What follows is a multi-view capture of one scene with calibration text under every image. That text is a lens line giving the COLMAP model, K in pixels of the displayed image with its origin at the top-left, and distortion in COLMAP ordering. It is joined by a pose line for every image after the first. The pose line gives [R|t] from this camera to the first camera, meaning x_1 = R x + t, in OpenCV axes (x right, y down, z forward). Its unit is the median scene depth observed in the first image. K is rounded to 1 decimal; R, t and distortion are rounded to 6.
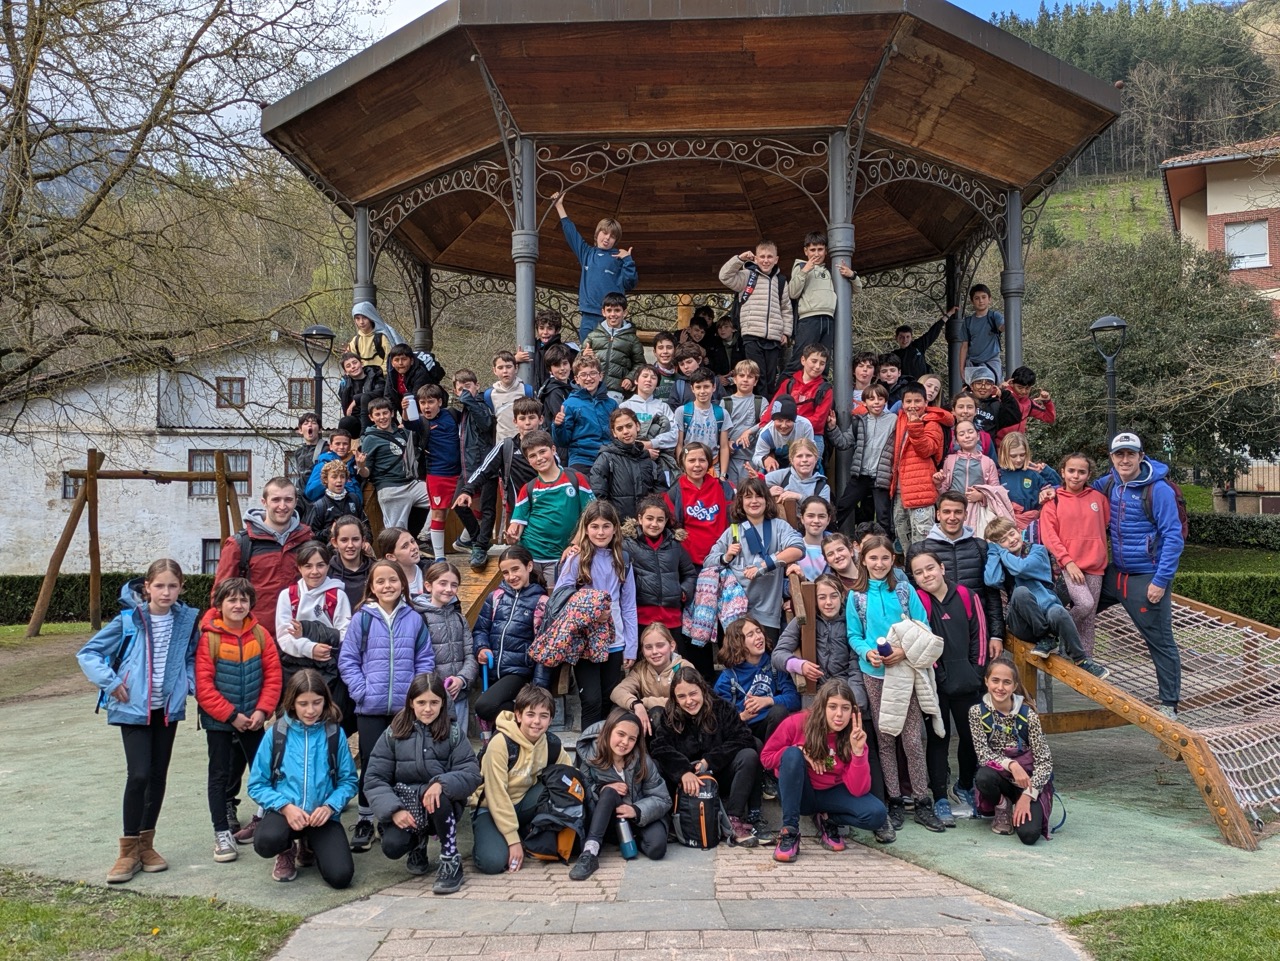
lens RADIAL K [[1232.6, 0, 641.1], [0, 1232.6, 480.8], [0, 0, 1]] dist [0.057682, 0.000000]
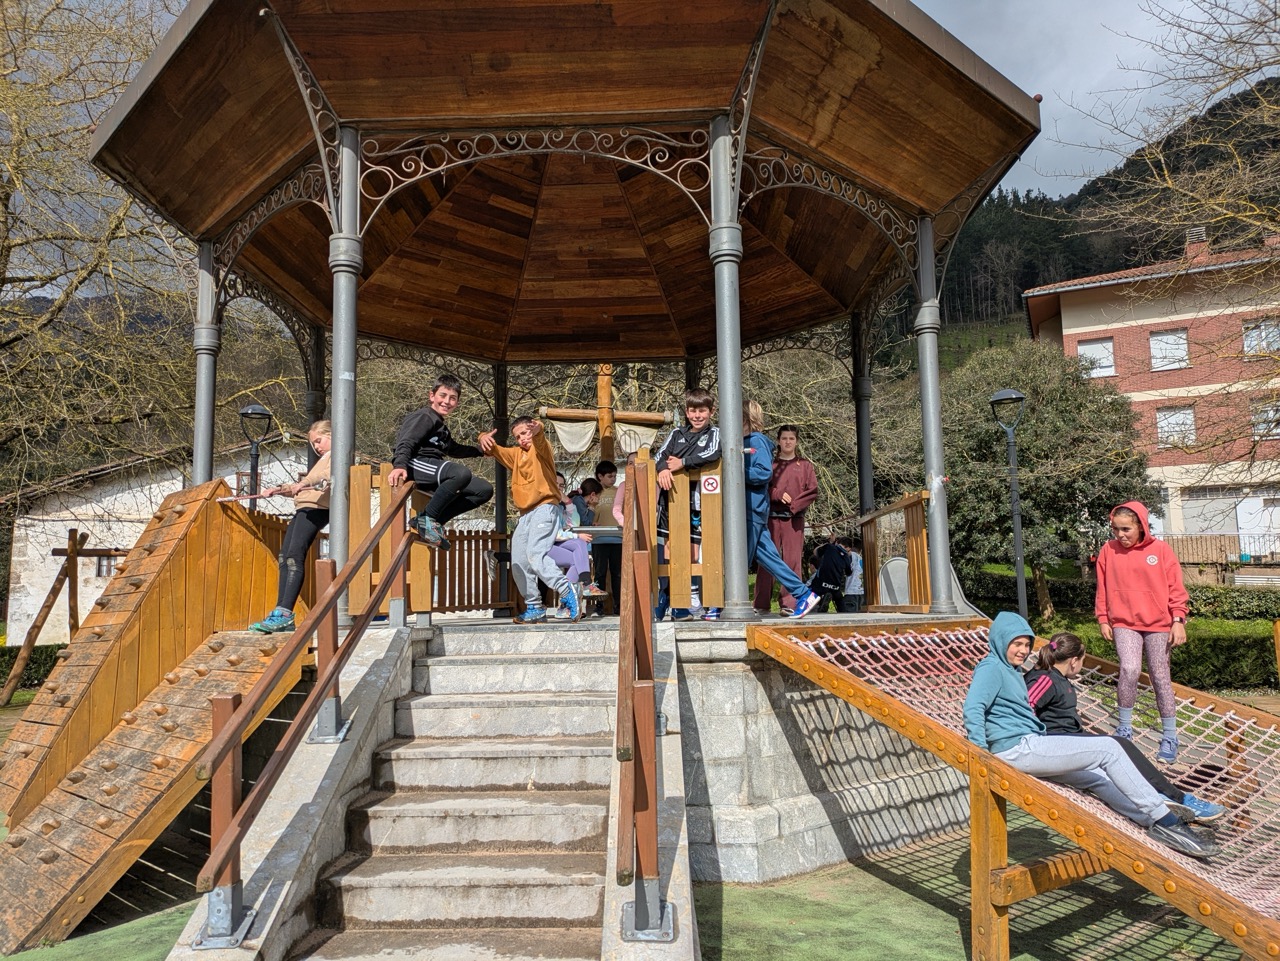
lens RADIAL K [[948.1, 0, 630.8], [0, 948.1, 488.5], [0, 0, 1]] dist [0.043251, -0.029233]
pose [[0.999906, -0.005922, 0.012392, 0.087958], [0.006848, 0.997078, -0.076082, 0.015956], [-0.011905, 0.076159, 0.997025, 0.373935]]
